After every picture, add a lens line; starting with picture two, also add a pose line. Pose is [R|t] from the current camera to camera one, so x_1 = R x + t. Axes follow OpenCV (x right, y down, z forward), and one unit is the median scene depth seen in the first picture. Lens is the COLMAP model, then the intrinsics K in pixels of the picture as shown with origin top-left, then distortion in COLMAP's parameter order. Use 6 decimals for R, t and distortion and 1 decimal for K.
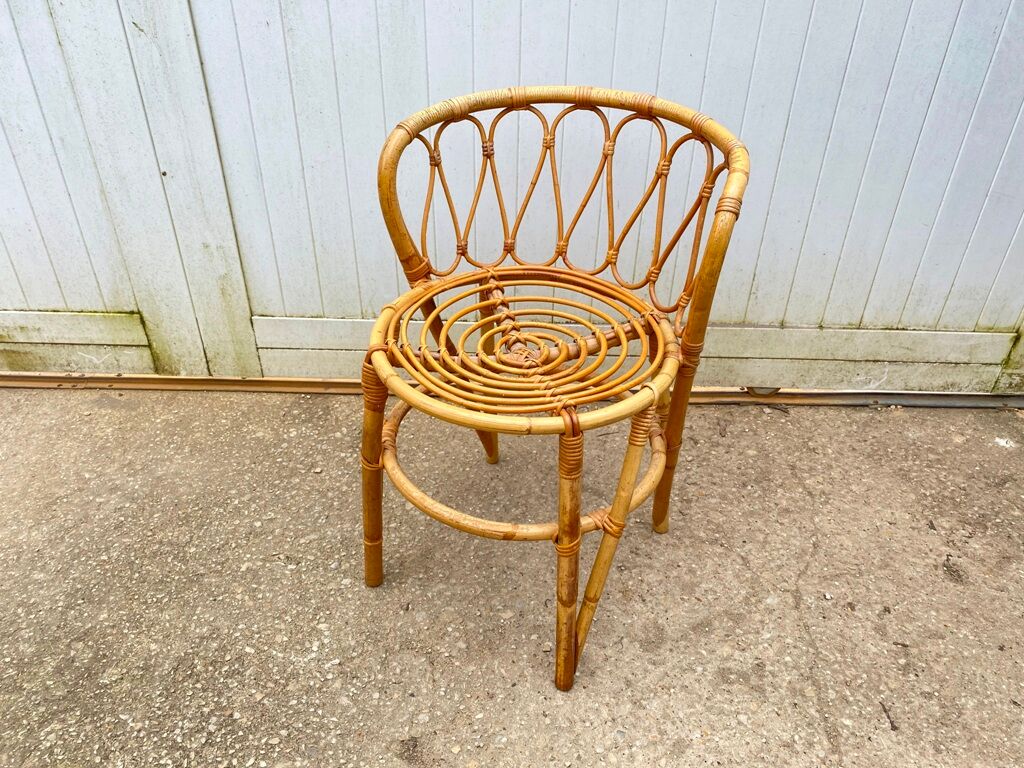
lens RADIAL K [[790.9, 0, 516.7], [0, 790.9, 384.6], [0, 0, 1]] dist [0.015096, -0.013564]
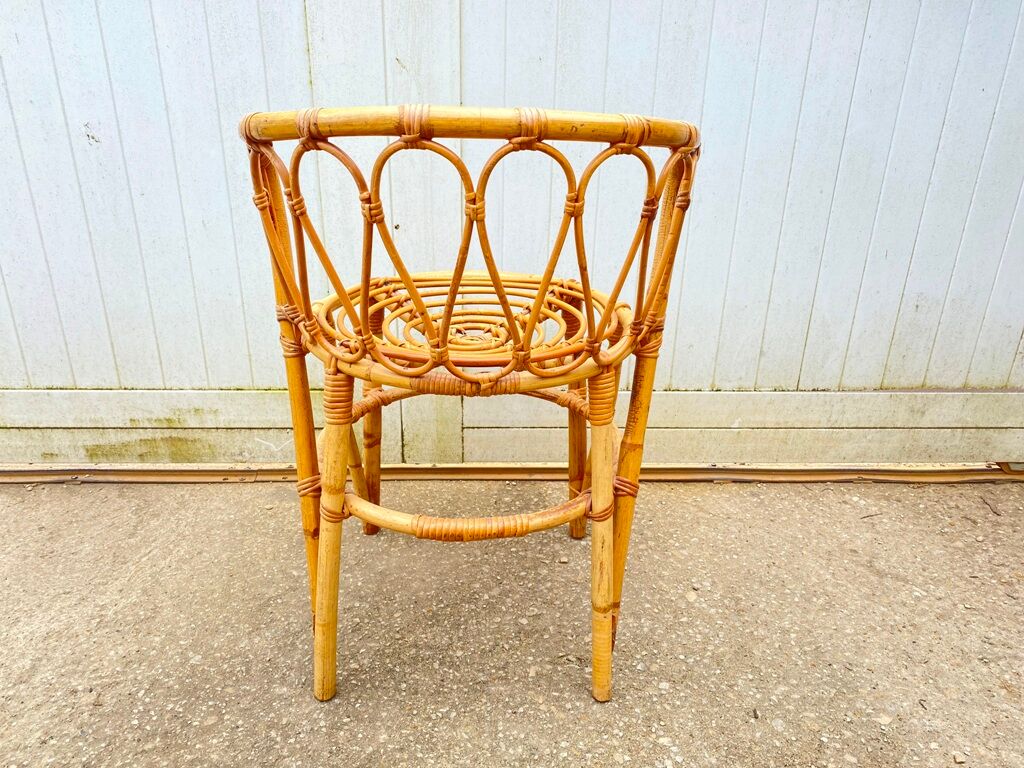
lens RADIAL K [[790.9, 0, 507.1], [0, 790.9, 392.5], [0, 0, 1]] dist [0.015096, -0.013564]
pose [[0.998986, -0.018979, 0.040824, -0.387406], [0.026195, 0.982534, -0.184228, 0.096885], [-0.036615, 0.185111, 0.982035, 0.155168]]
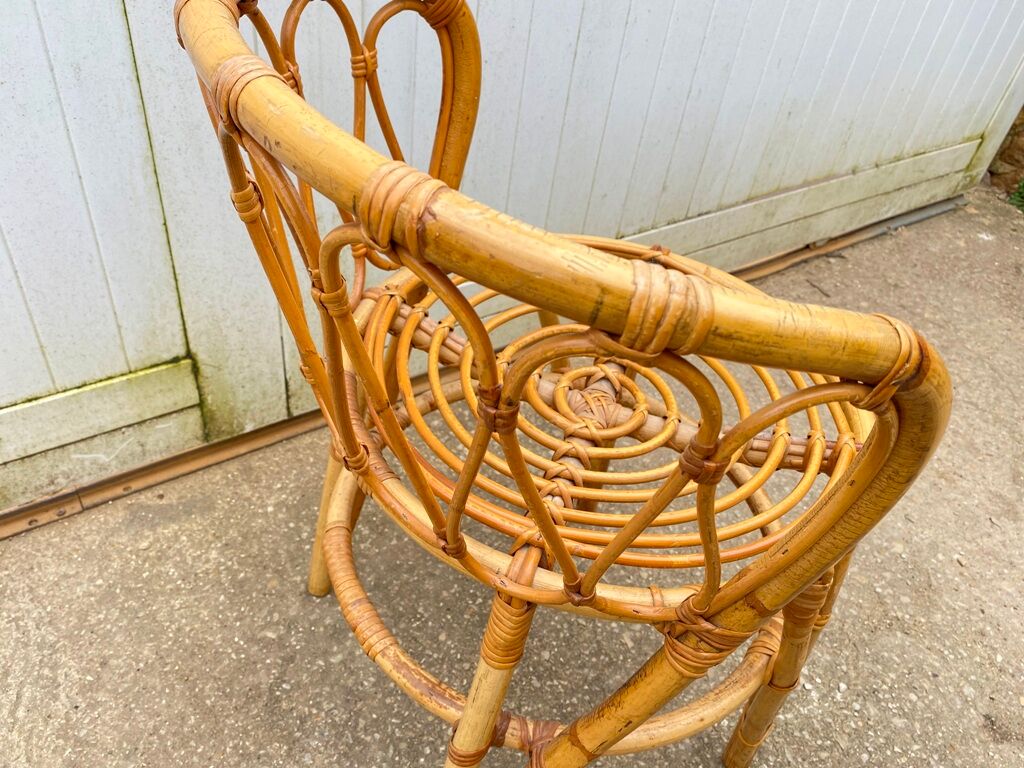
lens RADIAL K [[790.9, 0, 505.4], [0, 790.9, 385.1], [0, 0, 1]] dist [0.015096, -0.013564]
pose [[0.819675, -0.319266, 0.475607, -0.689395], [0.241312, 0.945463, 0.218787, -0.172678], [-0.519520, -0.064565, 0.852015, 0.444717]]
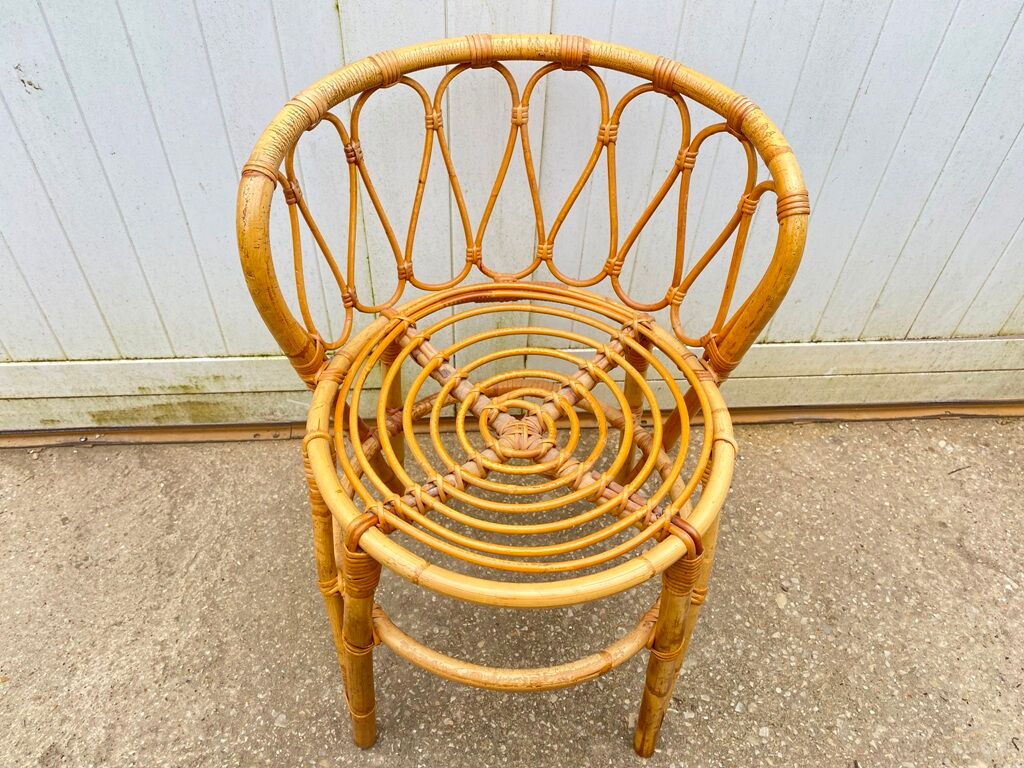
lens RADIAL K [[790.9, 0, 512.9], [0, 790.9, 379.4], [0, 0, 1]] dist [0.015096, -0.013564]
pose [[0.995890, -0.050083, 0.075462, -0.490962], [0.033651, 0.978165, 0.205090, -0.260084], [-0.084085, -0.201707, 0.975830, 0.303966]]
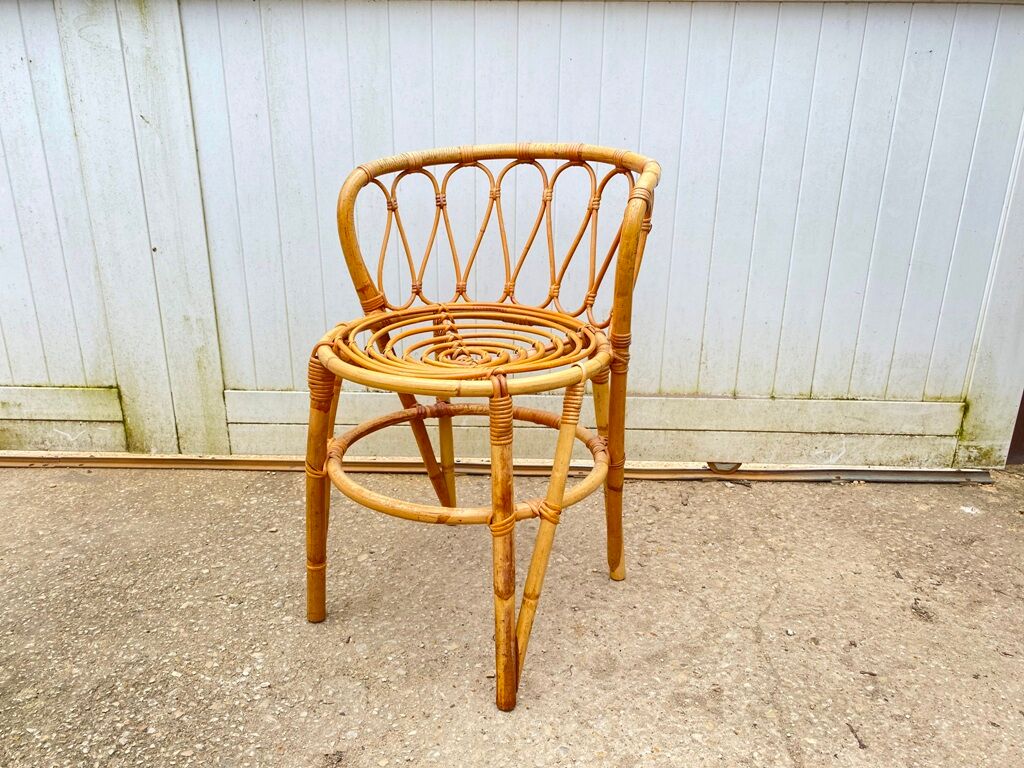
lens RADIAL K [[790.9, 0, 512.6], [0, 790.9, 381.1], [0, 0, 1]] dist [0.015096, -0.013564]
pose [[0.999934, -0.004737, -0.010433, 0.067181], [0.001726, 0.962434, -0.271512, 0.224770], [0.011327, 0.271476, 0.962379, -0.002740]]
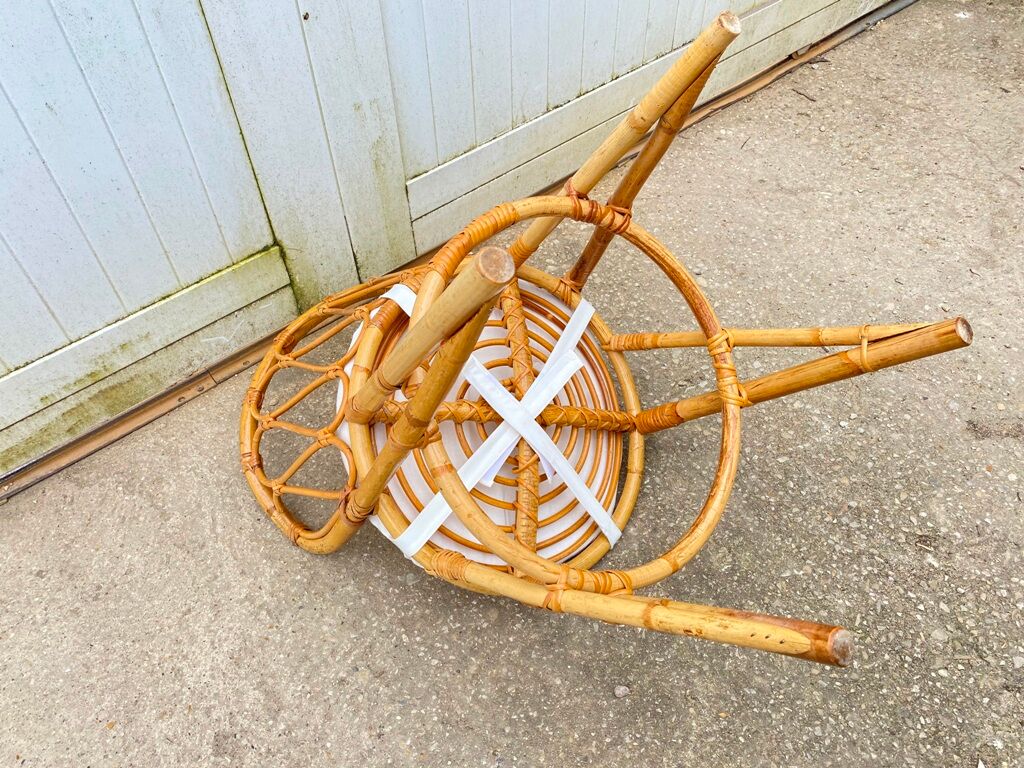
lens RADIAL K [[790.9, 0, 504.1], [0, 790.9, 377.5], [0, 0, 1]] dist [0.015096, -0.013564]
pose [[0.763024, -0.516803, 0.388212, -0.795760], [0.404366, 0.850219, 0.337070, -0.175922], [-0.504264, -0.100213, 0.857715, 0.323230]]
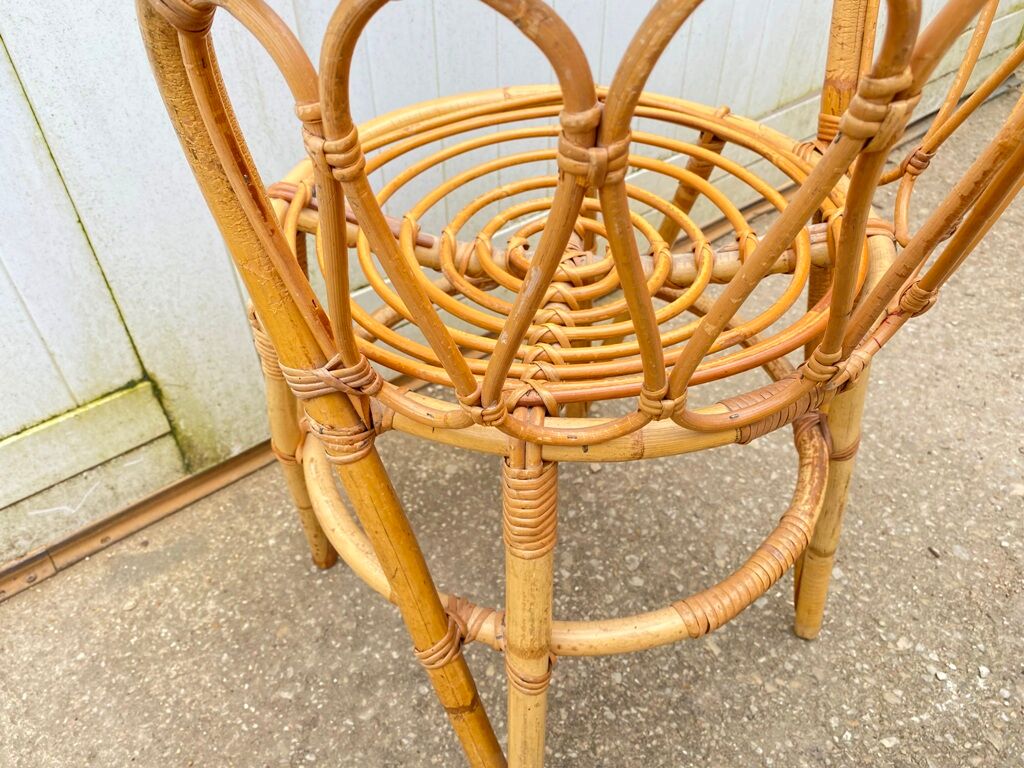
lens RADIAL K [[790.9, 0, 505.3], [0, 790.9, 390.4], [0, 0, 1]] dist [0.015096, -0.013564]
pose [[0.784530, -0.446000, 0.430810, -0.624214], [0.375236, 0.894569, 0.242785, -0.144835], [-0.493671, -0.028816, 0.869171, 0.548373]]
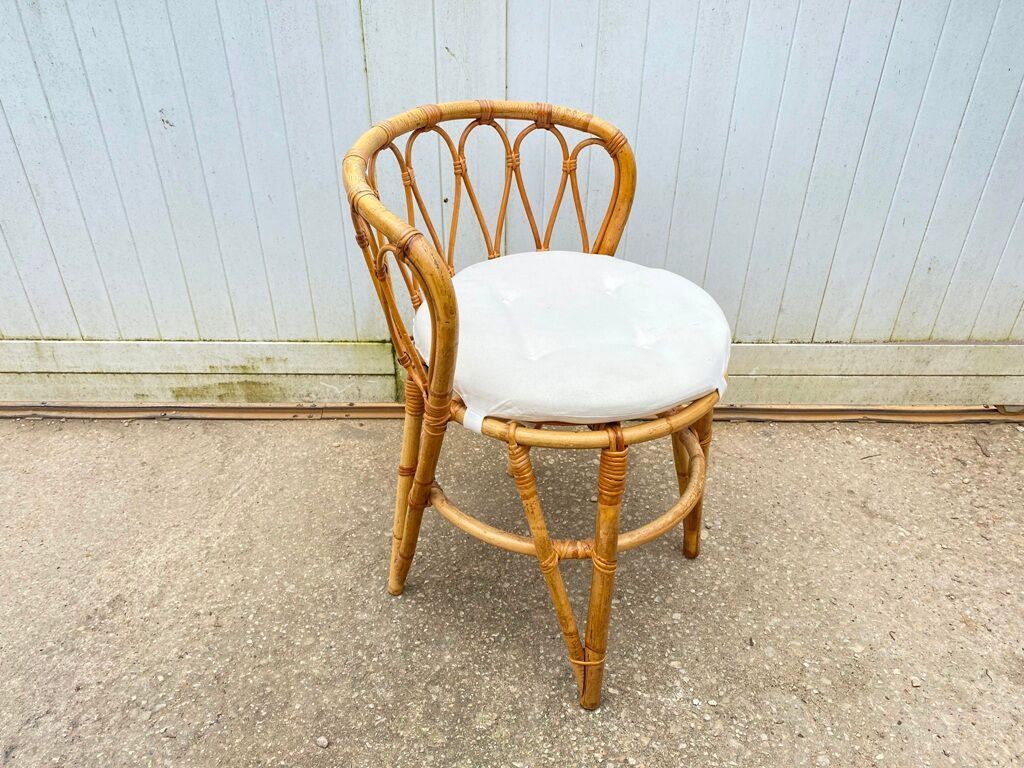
lens RADIAL K [[790.9, 0, 507.1], [0, 790.9, 387.8], [0, 0, 1]] dist [0.015096, -0.013564]
pose [[0.999818, -0.018498, 0.004659, -0.407463], [0.018554, 0.999752, -0.012333, -0.022072], [-0.004430, 0.012417, 0.999913, 0.025794]]
